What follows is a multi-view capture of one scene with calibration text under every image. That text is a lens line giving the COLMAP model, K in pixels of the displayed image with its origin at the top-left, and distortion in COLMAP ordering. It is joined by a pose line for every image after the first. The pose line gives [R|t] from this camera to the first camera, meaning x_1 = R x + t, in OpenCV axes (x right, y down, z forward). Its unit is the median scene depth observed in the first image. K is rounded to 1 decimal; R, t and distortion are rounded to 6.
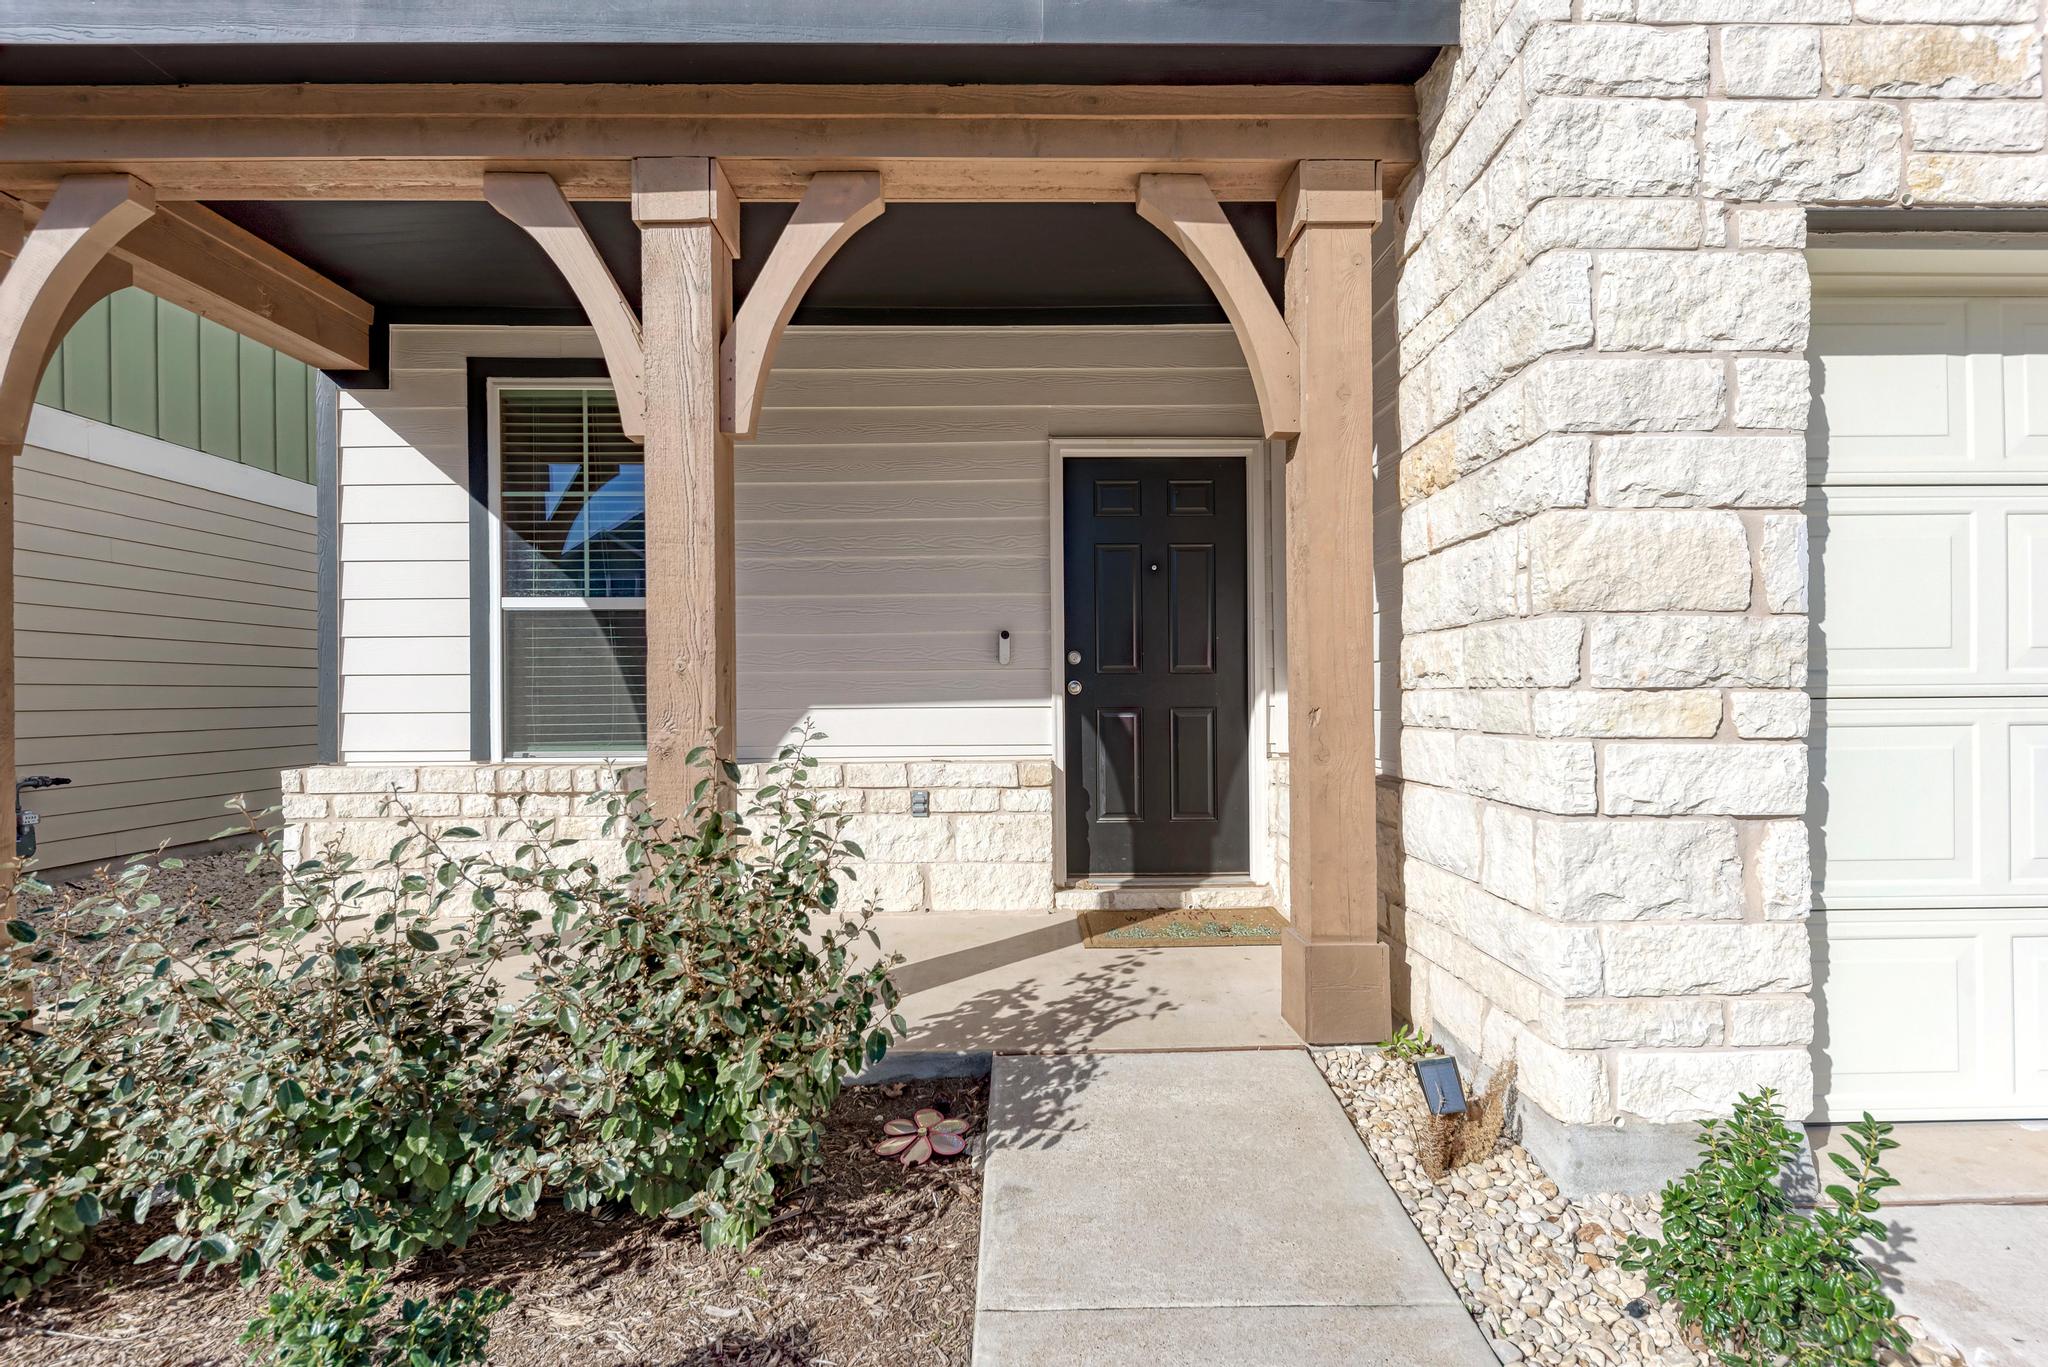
lens RADIAL K [[1027.3, 0, 1024.0], [0, 1027.3, 683.5], [0, 0, 1]] dist [0.002347, 0.000369]
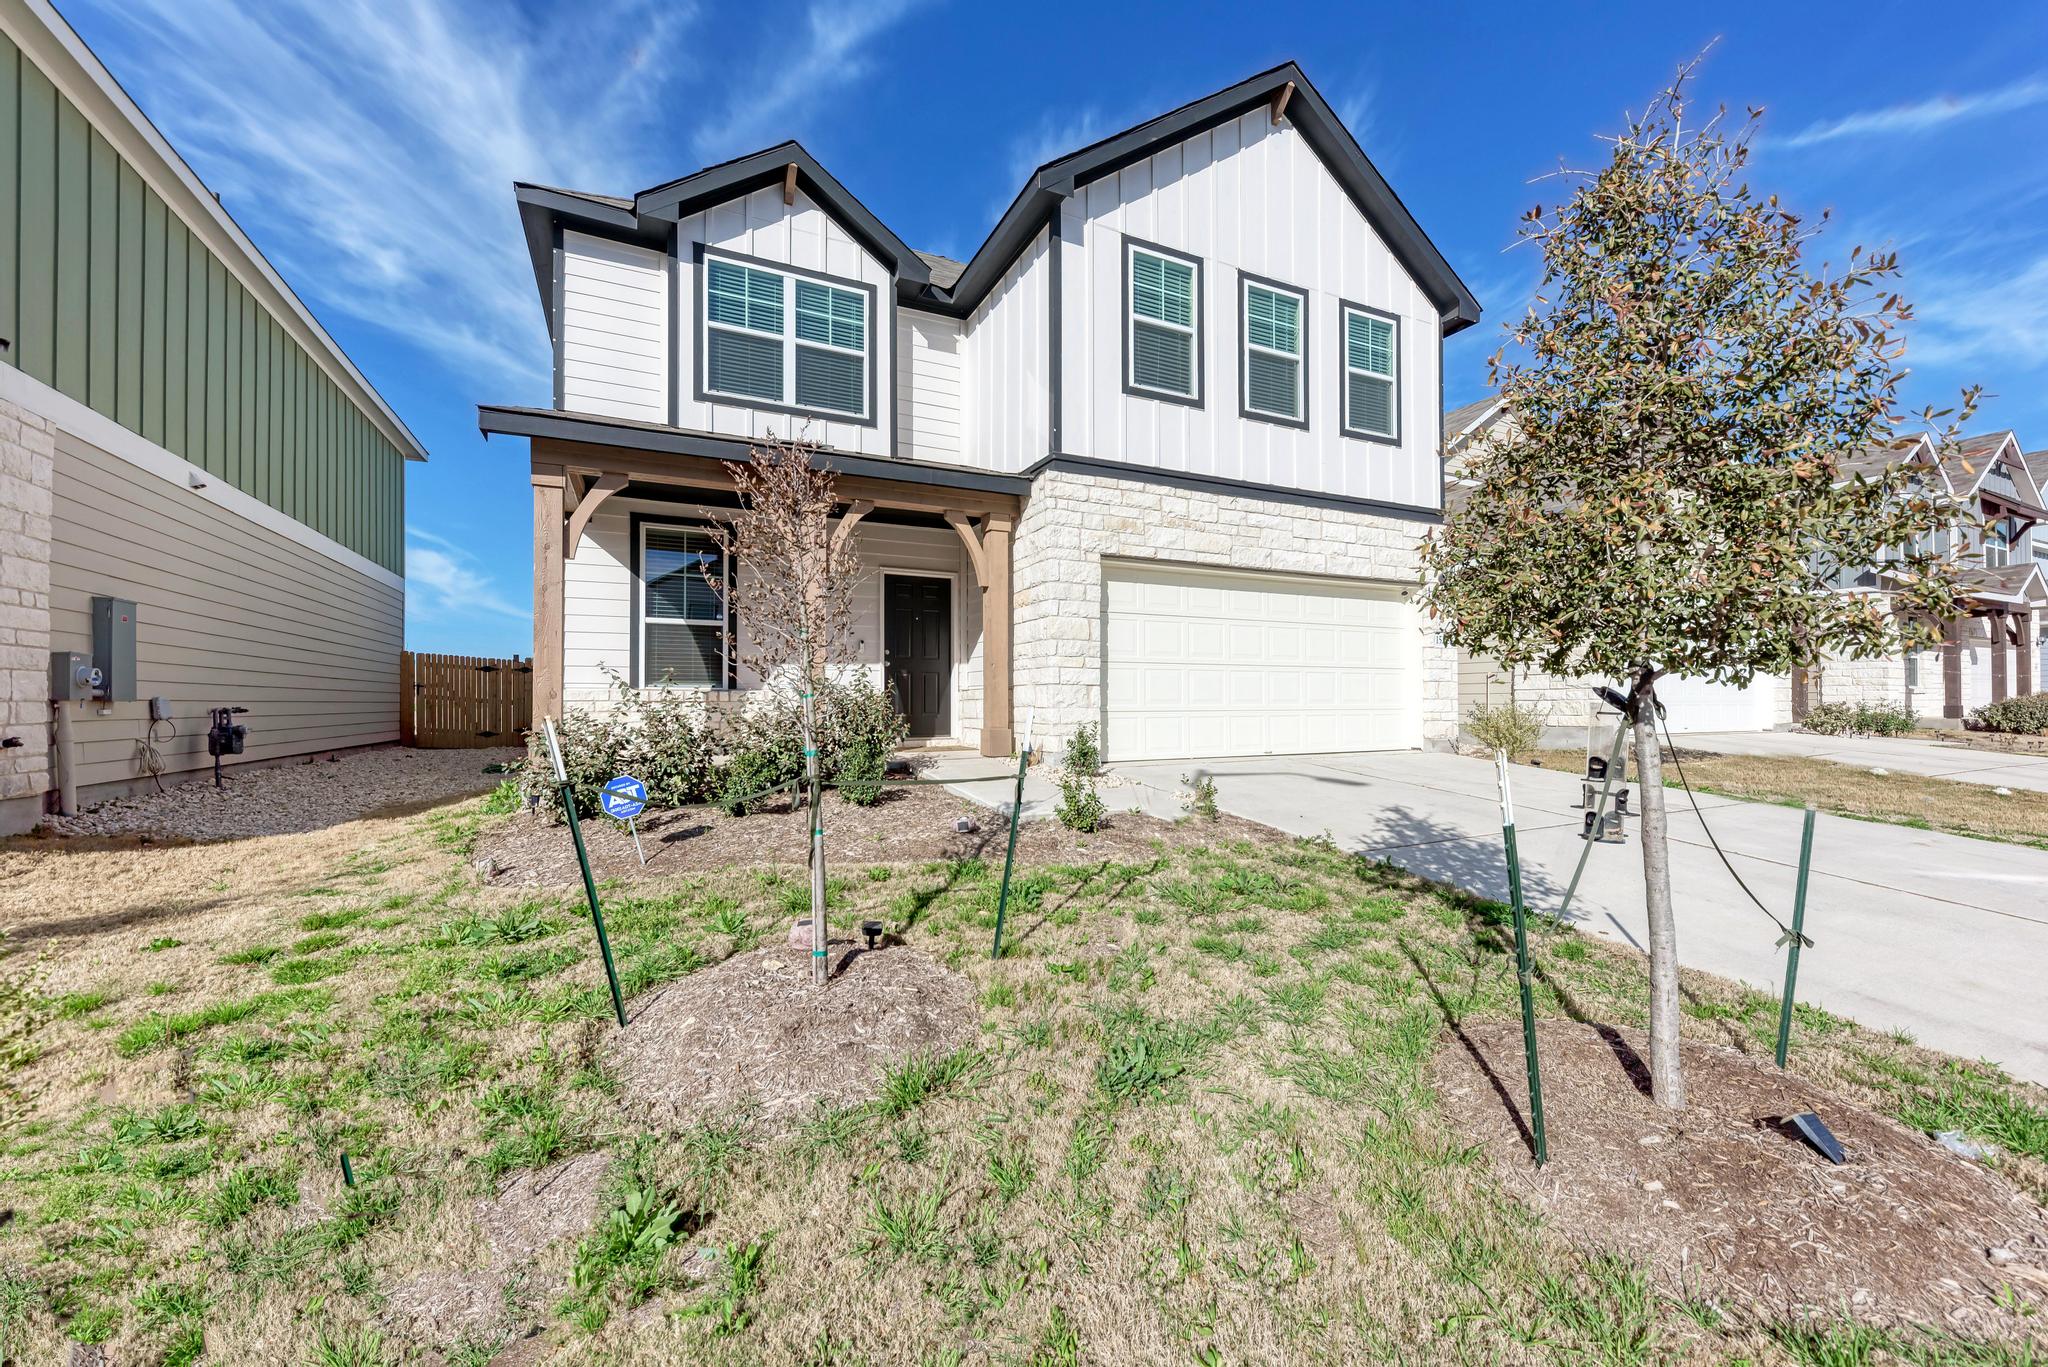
lens RADIAL K [[802.5, 0, 1024.0], [0, 802.5, 683.5], [0, 0, 1]] dist [0.000170, 0.000001]
pose [[0.905130, 0.016280, 0.424824, -0.774230], [-0.009817, 0.999800, -0.017399, 0.134803], [-0.425022, 0.011578, 0.905109, -1.523382]]
